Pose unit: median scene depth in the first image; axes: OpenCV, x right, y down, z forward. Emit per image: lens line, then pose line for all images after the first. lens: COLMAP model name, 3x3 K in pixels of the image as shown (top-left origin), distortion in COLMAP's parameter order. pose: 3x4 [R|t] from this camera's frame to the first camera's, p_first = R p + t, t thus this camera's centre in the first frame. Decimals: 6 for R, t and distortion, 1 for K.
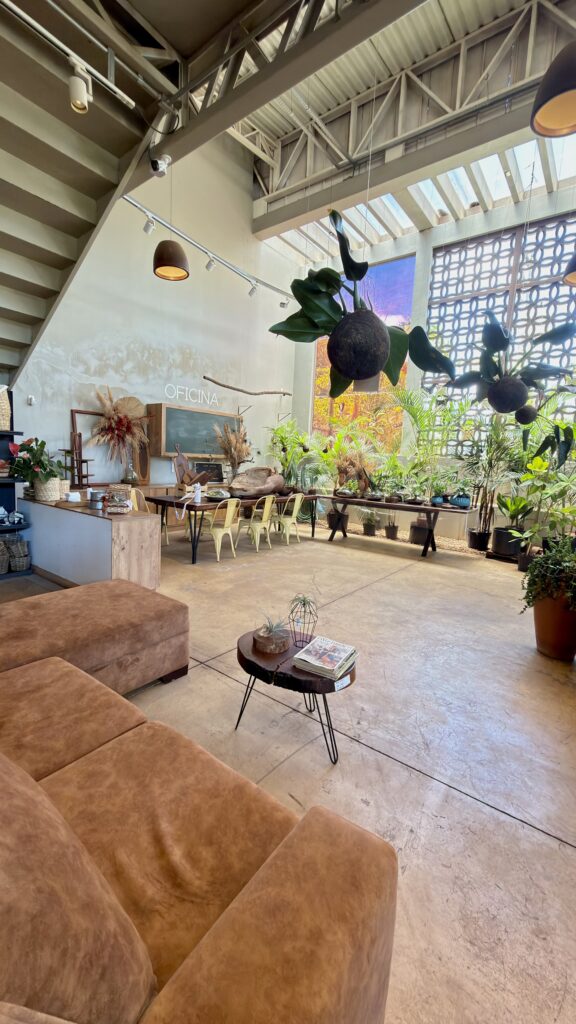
lens RADIAL K [[410.1, 0, 288.3], [0, 410.1, 512.9], [0, 0, 1]] dist [-0.003188, 0.002433]
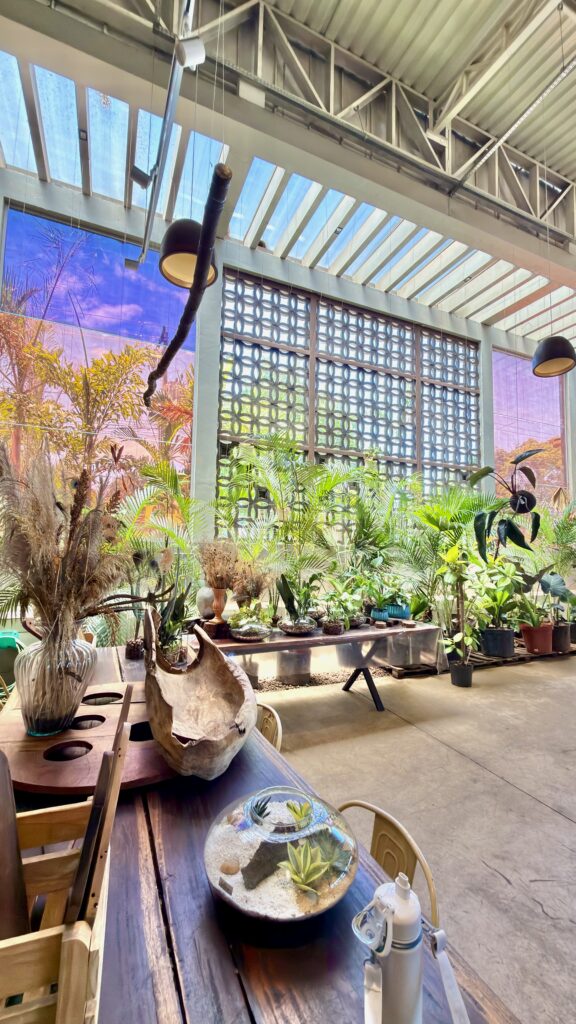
lens RADIAL K [[410.1, 0, 288.3], [0, 410.1, 512.9], [0, 0, 1]] dist [-0.003188, 0.002433]
pose [[0.487479, 0.034682, 0.872446, -0.240528], [0.116333, 0.987722, -0.104265, -0.117901], [-0.865350, 0.152321, 0.477459, 0.657427]]
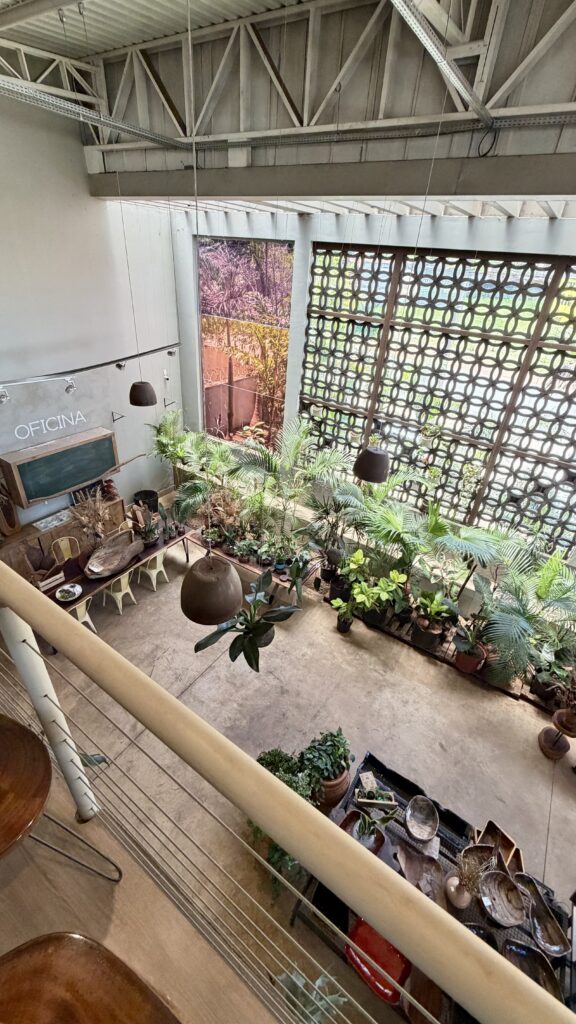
lens RADIAL K [[410.1, 0, 288.3], [0, 410.1, 512.9], [0, 0, 1]] dist [-0.003188, 0.002433]
pose [[0.998237, -0.006445, 0.059007, 0.270086], [-0.018724, 0.909142, 0.416066, -0.528274], [-0.056327, -0.416437, 0.907418, 0.020733]]
